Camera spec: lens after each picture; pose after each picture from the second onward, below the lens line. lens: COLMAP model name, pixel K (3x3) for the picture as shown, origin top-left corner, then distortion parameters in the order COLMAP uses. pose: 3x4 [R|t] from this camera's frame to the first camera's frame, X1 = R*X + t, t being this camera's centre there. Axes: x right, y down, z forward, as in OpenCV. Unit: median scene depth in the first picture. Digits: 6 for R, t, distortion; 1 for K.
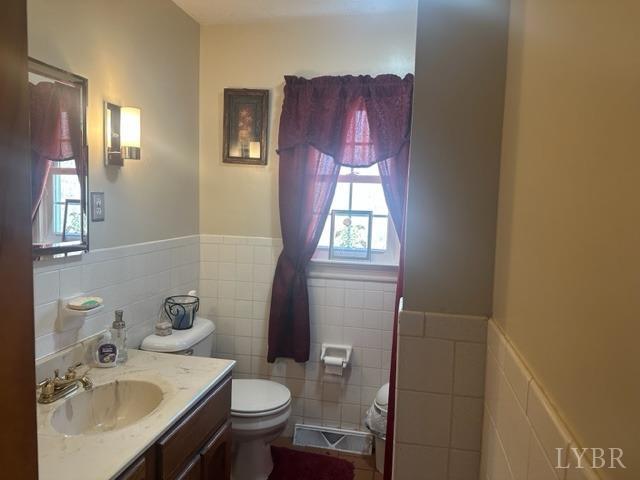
lens RADIAL K [[445.2, 0, 318.7], [0, 445.2, 238.2], [0, 0, 1]] dist [0.111380, -0.165093]
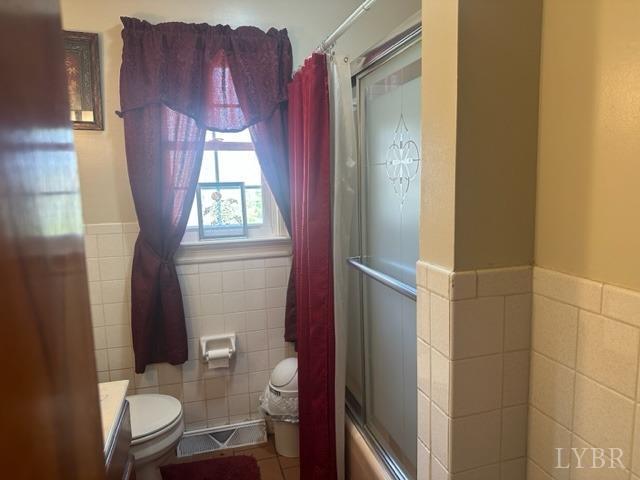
lens RADIAL K [[445.2, 0, 318.7], [0, 445.2, 238.2], [0, 0, 1]] dist [0.111380, -0.165093]
pose [[0.891743, -0.113041, 0.438196, -0.157384], [0.091770, 0.993352, 0.069498, 0.003178], [-0.443139, -0.021761, 0.896189, 0.120282]]
